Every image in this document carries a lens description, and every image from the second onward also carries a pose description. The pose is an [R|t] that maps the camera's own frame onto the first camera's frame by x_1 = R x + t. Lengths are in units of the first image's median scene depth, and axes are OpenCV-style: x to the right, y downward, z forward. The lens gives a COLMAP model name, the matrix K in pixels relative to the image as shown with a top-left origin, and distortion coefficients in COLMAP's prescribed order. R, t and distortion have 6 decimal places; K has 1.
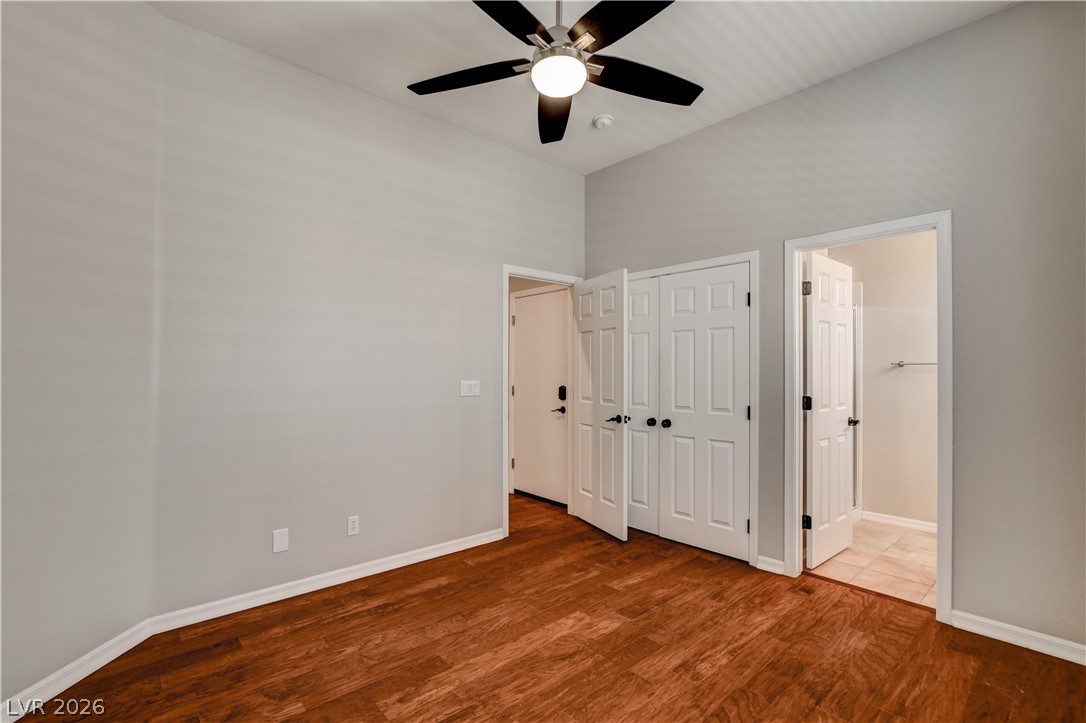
lens RADIAL K [[498.8, 0, 543.0], [0, 498.8, 366.2], [0, 0, 1]] dist [-0.018430, 0.001345]
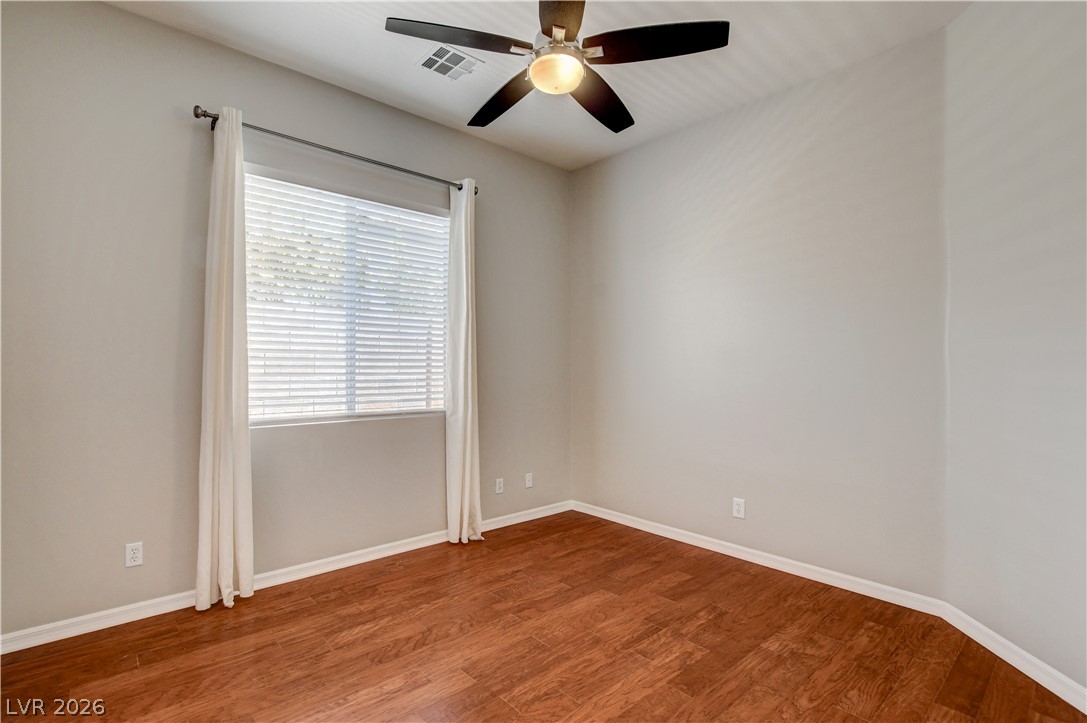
lens RADIAL K [[499.2, 0, 543.2], [0, 499.2, 363.9], [0, 0, 1]] dist [-0.018430, 0.001345]
pose [[-0.999965, -0.006591, -0.005233, 0.058462], [-0.006481, 0.999761, -0.020892, 0.030200], [0.005370, -0.020858, -0.999768, 1.986266]]
